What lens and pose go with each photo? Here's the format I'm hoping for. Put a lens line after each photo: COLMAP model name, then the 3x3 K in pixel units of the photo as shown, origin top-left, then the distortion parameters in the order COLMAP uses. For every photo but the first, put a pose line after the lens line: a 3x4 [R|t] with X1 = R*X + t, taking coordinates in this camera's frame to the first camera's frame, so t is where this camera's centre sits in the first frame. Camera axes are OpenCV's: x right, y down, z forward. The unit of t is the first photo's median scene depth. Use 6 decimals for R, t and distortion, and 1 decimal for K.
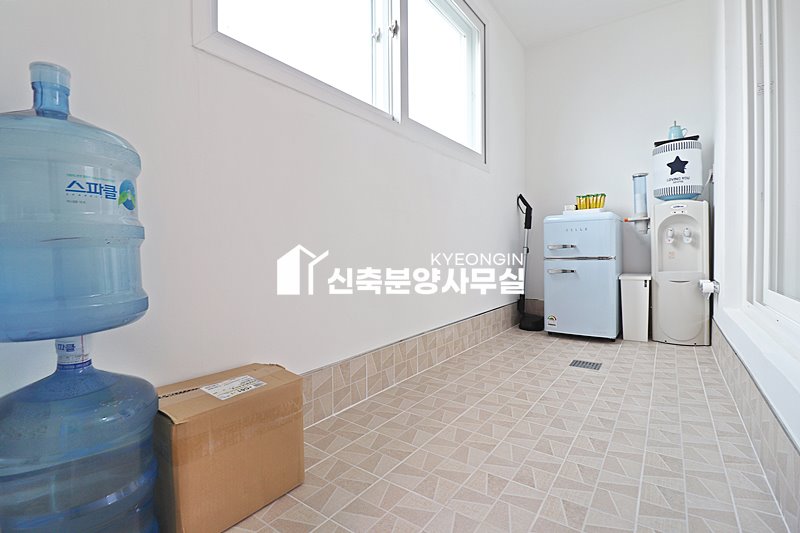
lens RADIAL K [[373.3, 0, 399.5], [0, 373.3, 261.8], [0, 0, 1]] dist [-0.003549, -0.000759]
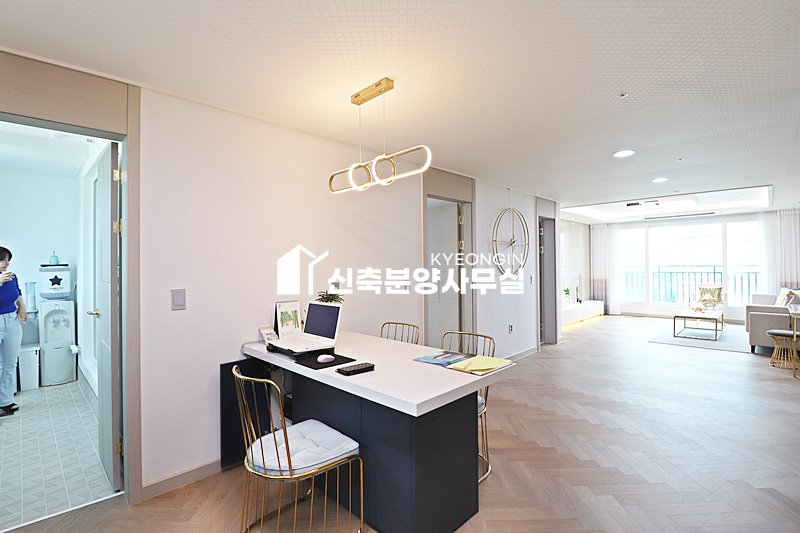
lens RADIAL K [[376.2, 0, 395.1], [0, 376.2, 263.6], [0, 0, 1]] dist [-0.015762, -0.000217]
pose [[0.155688, 0.014136, 0.987705, -0.710216], [0.029687, 0.999379, -0.018983, -0.257550], [-0.987360, 0.032277, 0.155171, -0.822768]]
